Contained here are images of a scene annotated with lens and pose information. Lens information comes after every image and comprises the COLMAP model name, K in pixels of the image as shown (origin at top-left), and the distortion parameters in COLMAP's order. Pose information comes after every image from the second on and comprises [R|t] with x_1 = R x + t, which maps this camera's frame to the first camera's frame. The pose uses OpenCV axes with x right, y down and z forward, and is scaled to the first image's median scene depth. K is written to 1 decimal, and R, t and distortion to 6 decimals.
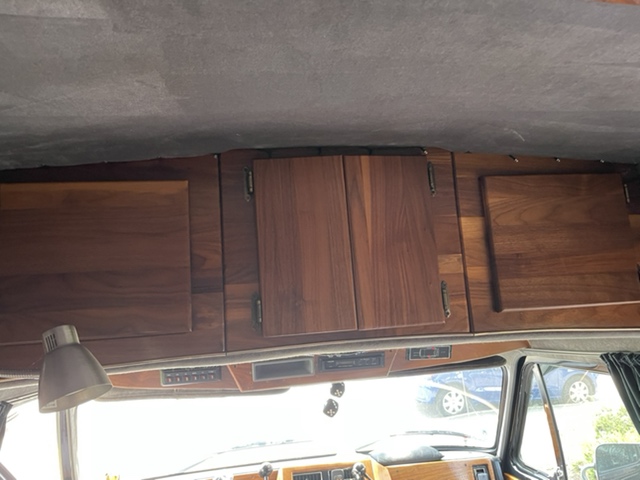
lens RADIAL K [[480.2, 0, 325.4], [0, 480.2, 240.1], [0, 0, 1]] dist [0.088996, -0.127907]
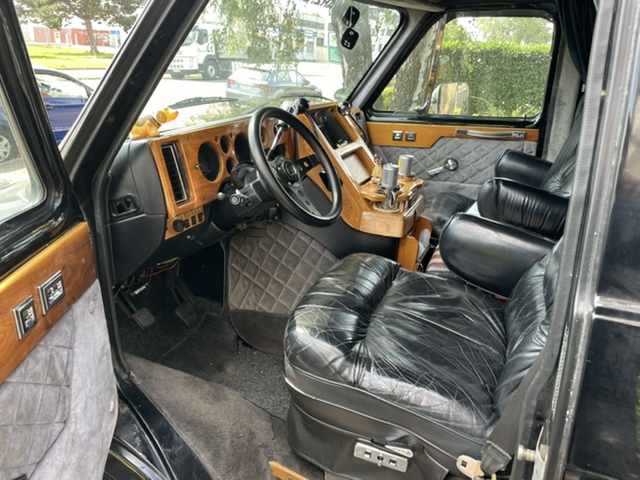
lens RADIAL K [[483.4, 0, 322.0], [0, 483.4, 234.6], [0, 0, 1]] dist [0.083456, -0.148290]
pose [[0.524252, -0.220887, 0.822417, -0.755325], [-0.170064, 0.919160, 0.355278, 0.327568], [-0.834409, -0.326119, 0.444306, 0.454695]]
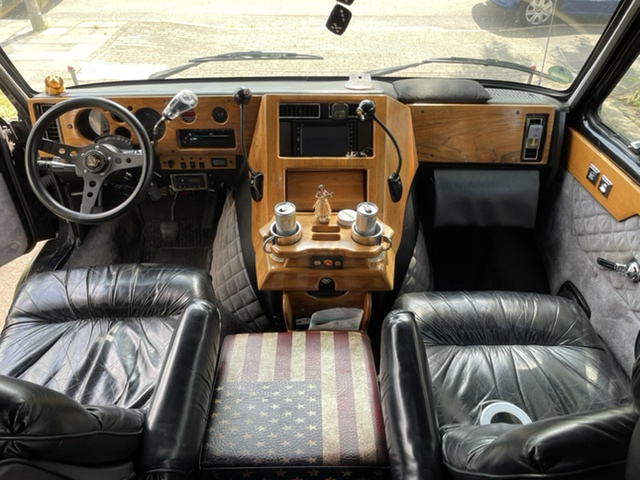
lens RADIAL K [[480.2, 0, 325.4], [0, 480.2, 240.1], [0, 0, 1]] dist [0.088996, -0.127907]
pose [[0.987194, 0.136738, -0.082163, 0.086243], [-0.037030, 0.697404, 0.715720, 0.078471], [0.155167, -0.703512, 0.693537, 0.305526]]
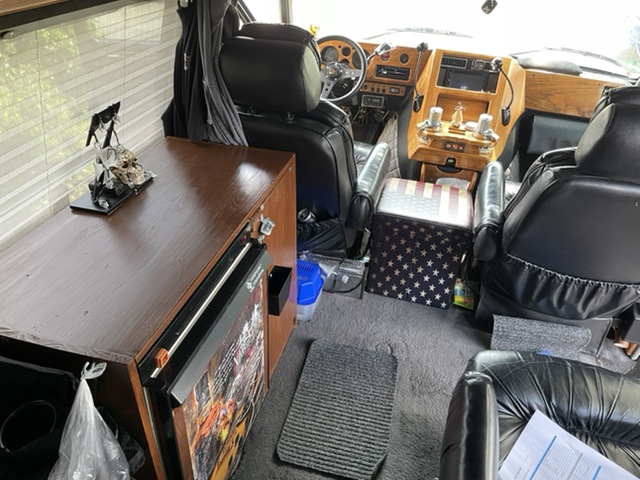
lens RADIAL K [[480.2, 0, 325.4], [0, 480.2, 240.1], [0, 0, 1]] dist [0.088996, -0.127907]
pose [[0.905698, 0.324337, -0.272978, 0.140178], [-0.049177, 0.719967, 0.692264, -0.023363], [0.421062, -0.613558, 0.668022, -0.227771]]
